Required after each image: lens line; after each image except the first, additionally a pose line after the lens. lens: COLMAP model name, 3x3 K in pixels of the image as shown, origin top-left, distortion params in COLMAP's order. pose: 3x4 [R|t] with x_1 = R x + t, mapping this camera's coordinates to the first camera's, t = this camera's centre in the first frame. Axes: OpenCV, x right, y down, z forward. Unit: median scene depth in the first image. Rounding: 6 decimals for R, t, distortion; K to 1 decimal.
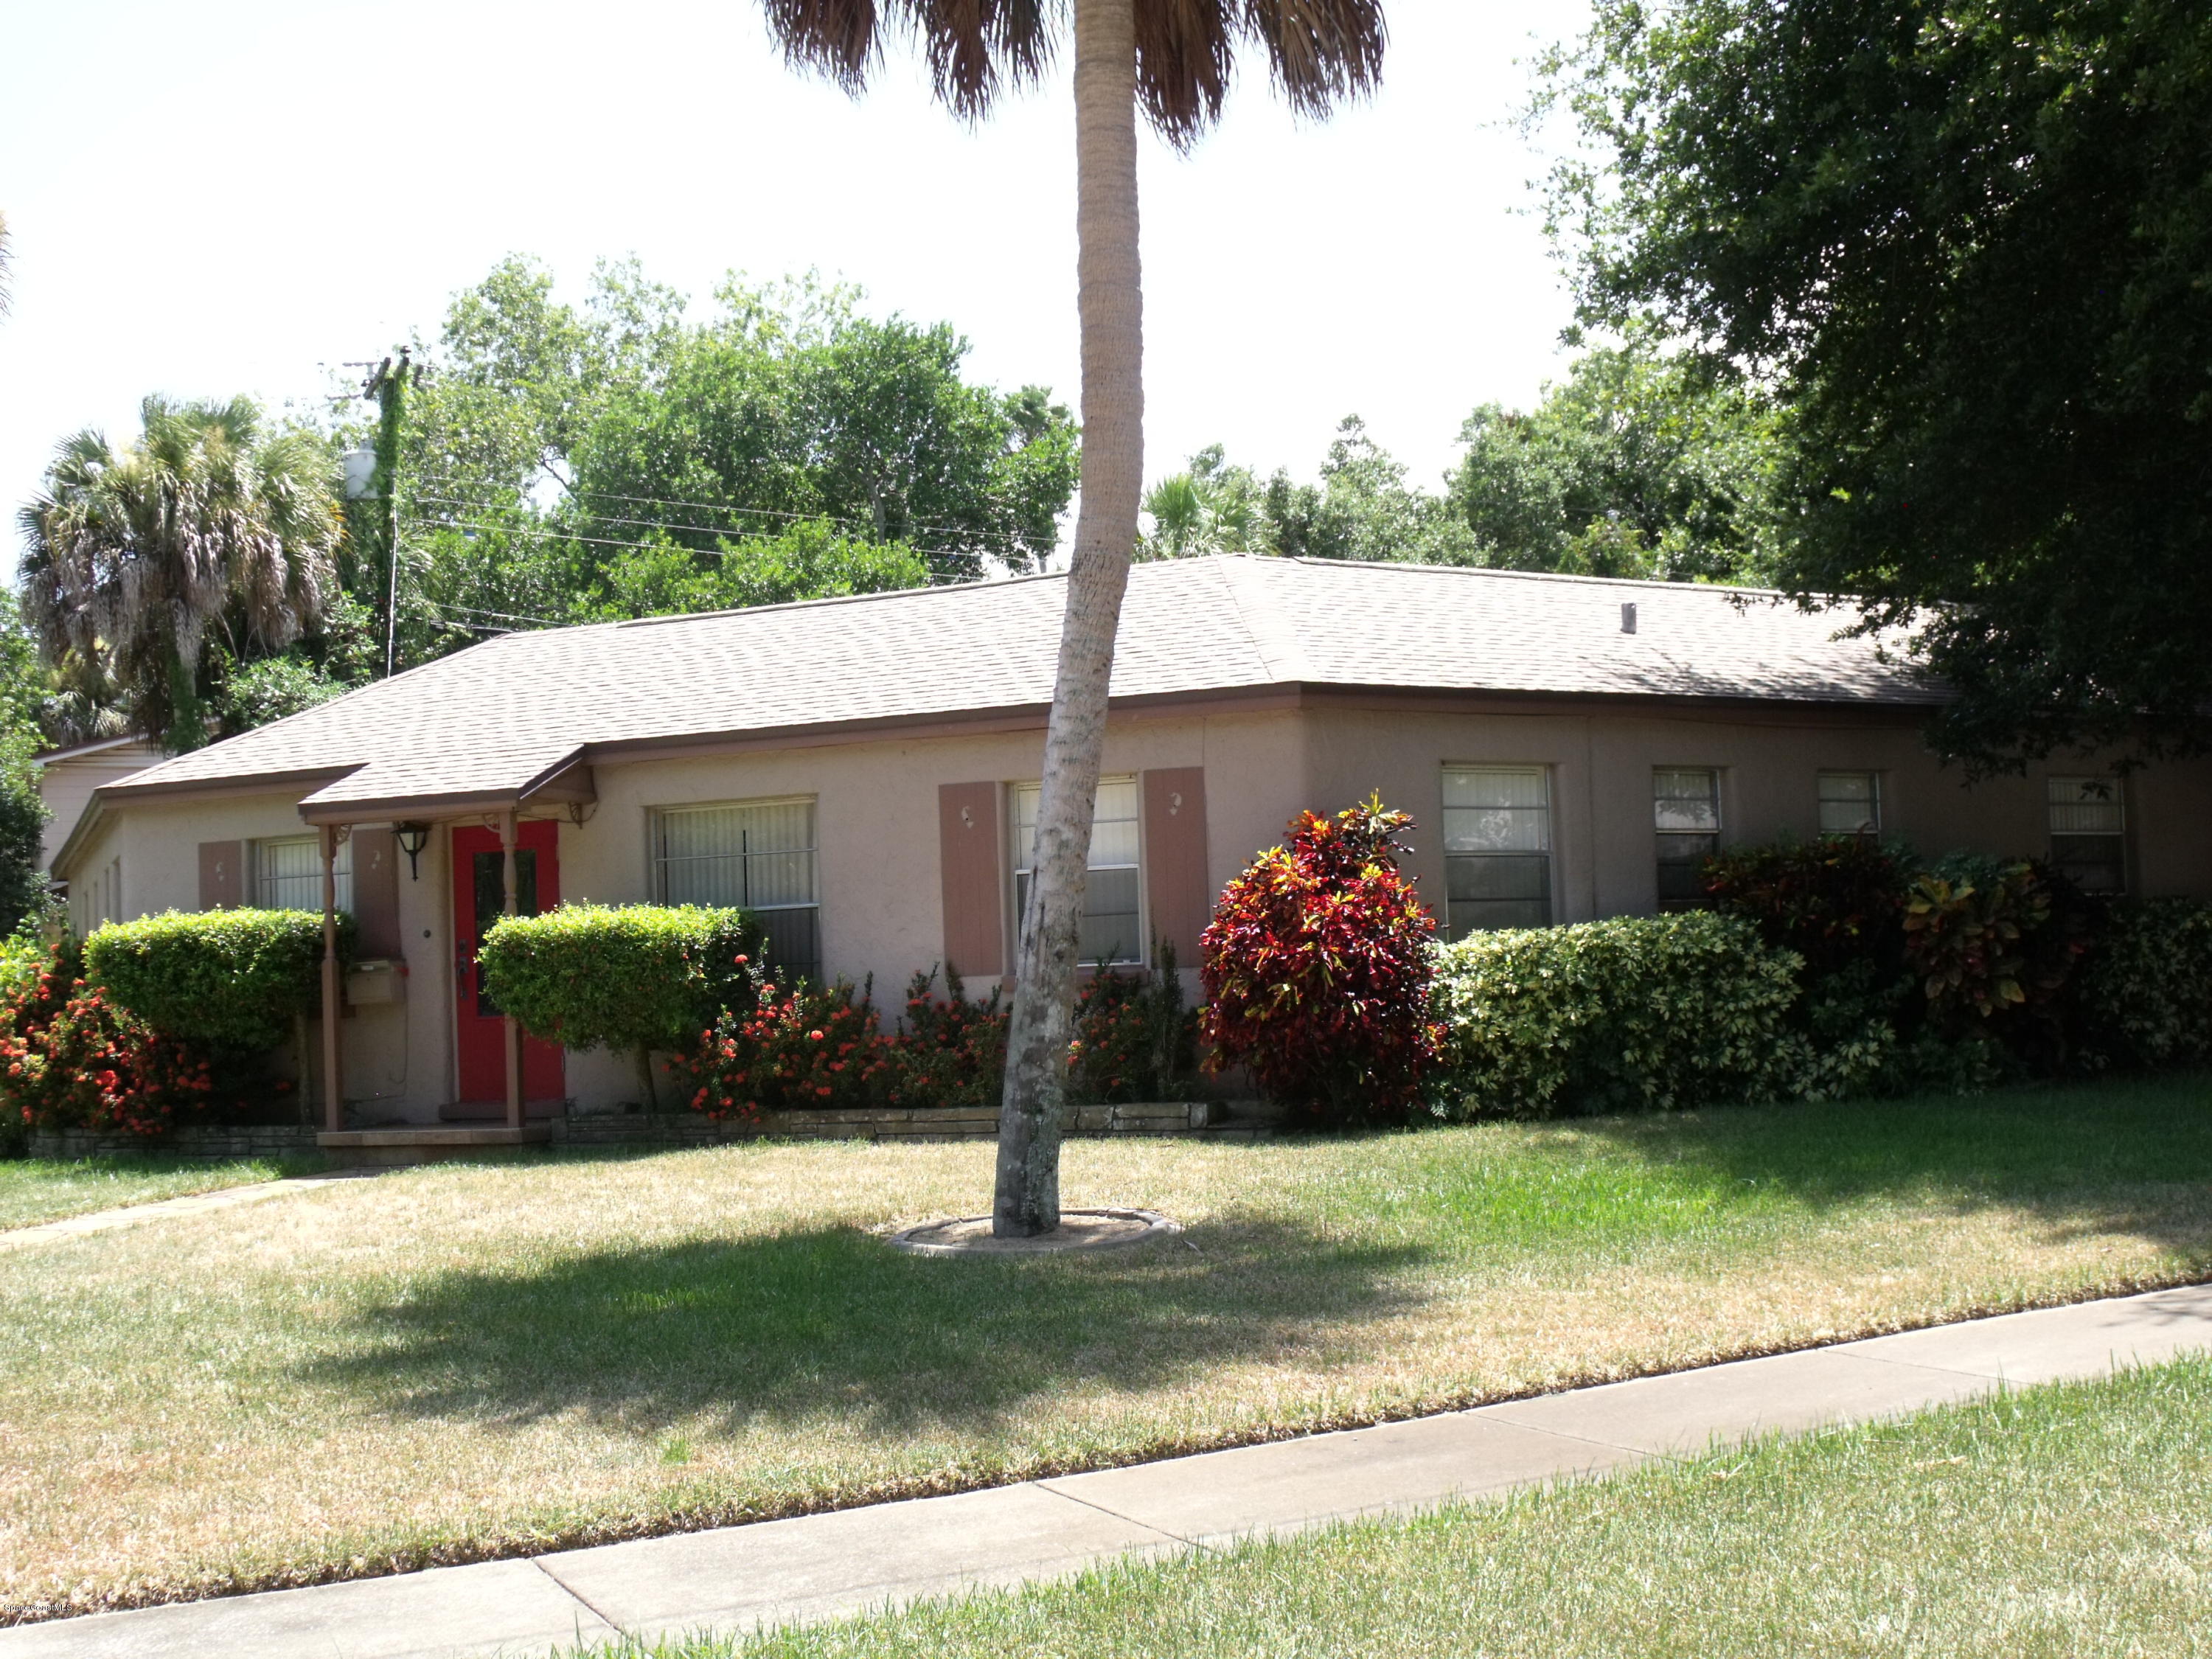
lens RADIAL K [[2519.5, 0, 1105.9], [0, 2519.5, 926.9], [0, 0, 1]] dist [-0.198604, 0.030933]
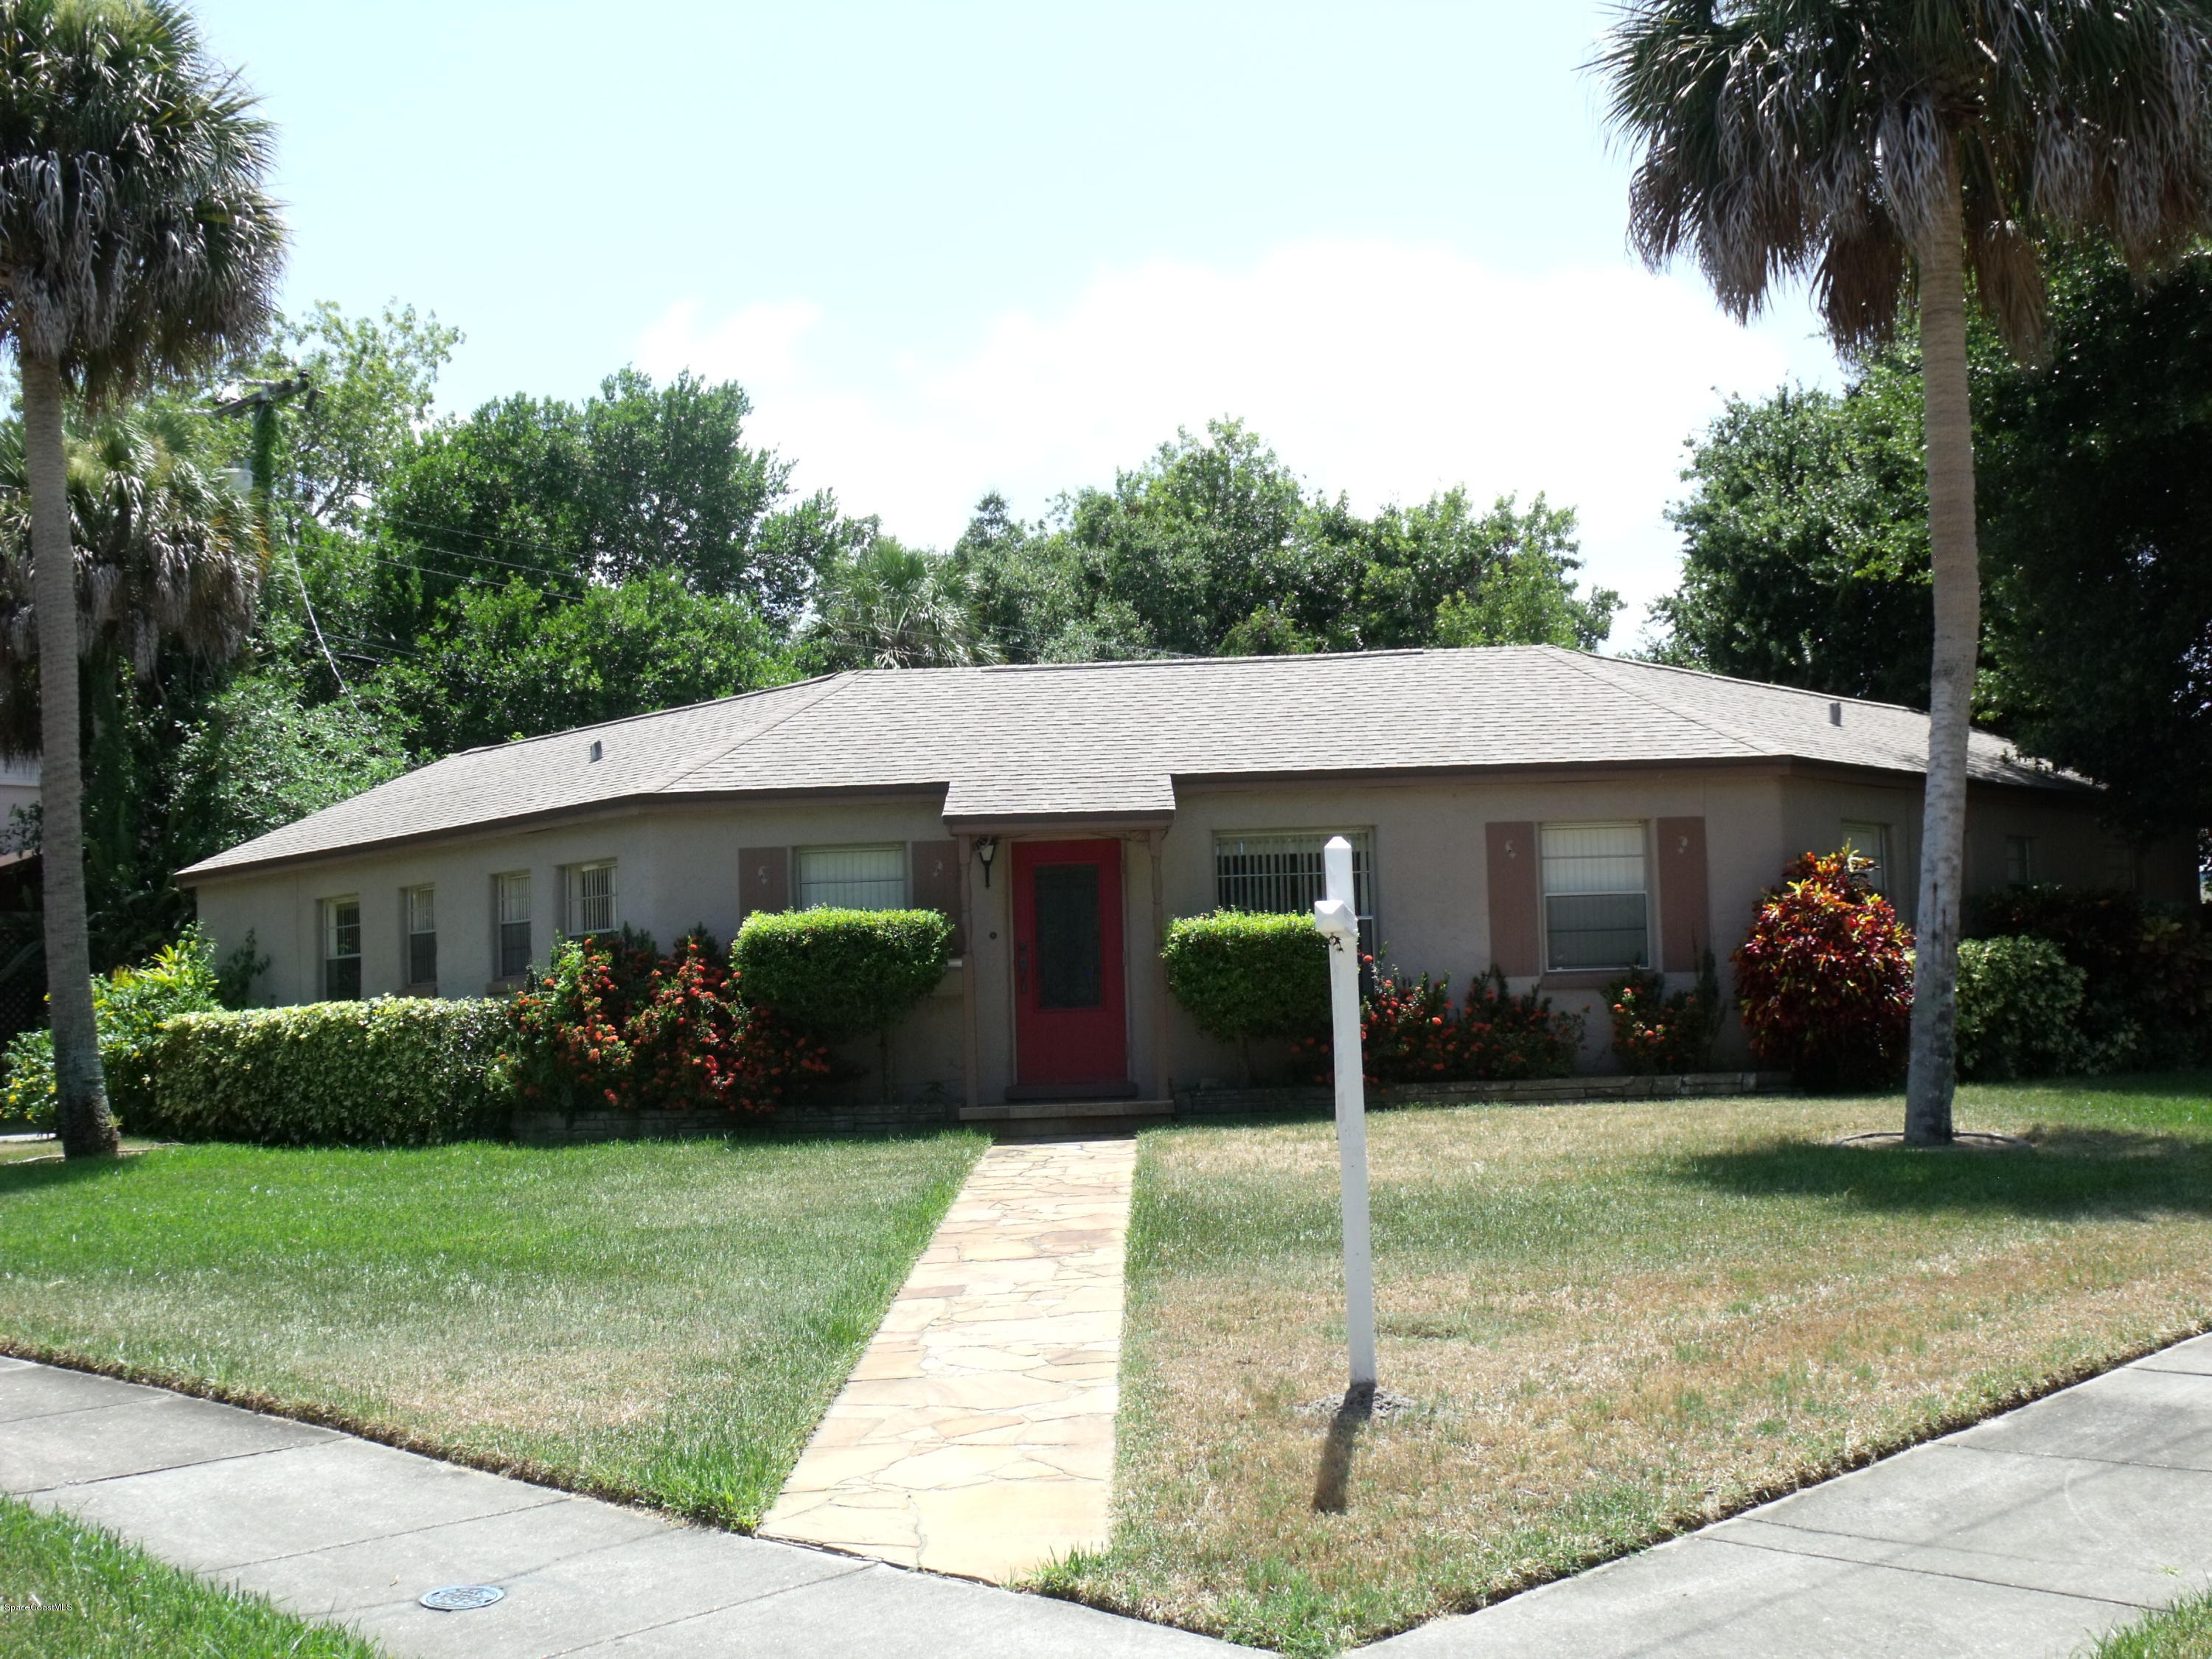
lens RADIAL K [[2519.5, 0, 1105.9], [0, 2519.5, 926.9], [0, 0, 1]] dist [-0.198604, 0.030933]
pose [[0.947838, 0.023950, 0.317853, -0.636942], [-0.015810, 0.999478, -0.028167, 0.032896], [-0.318361, 0.021673, 0.947722, -0.112587]]
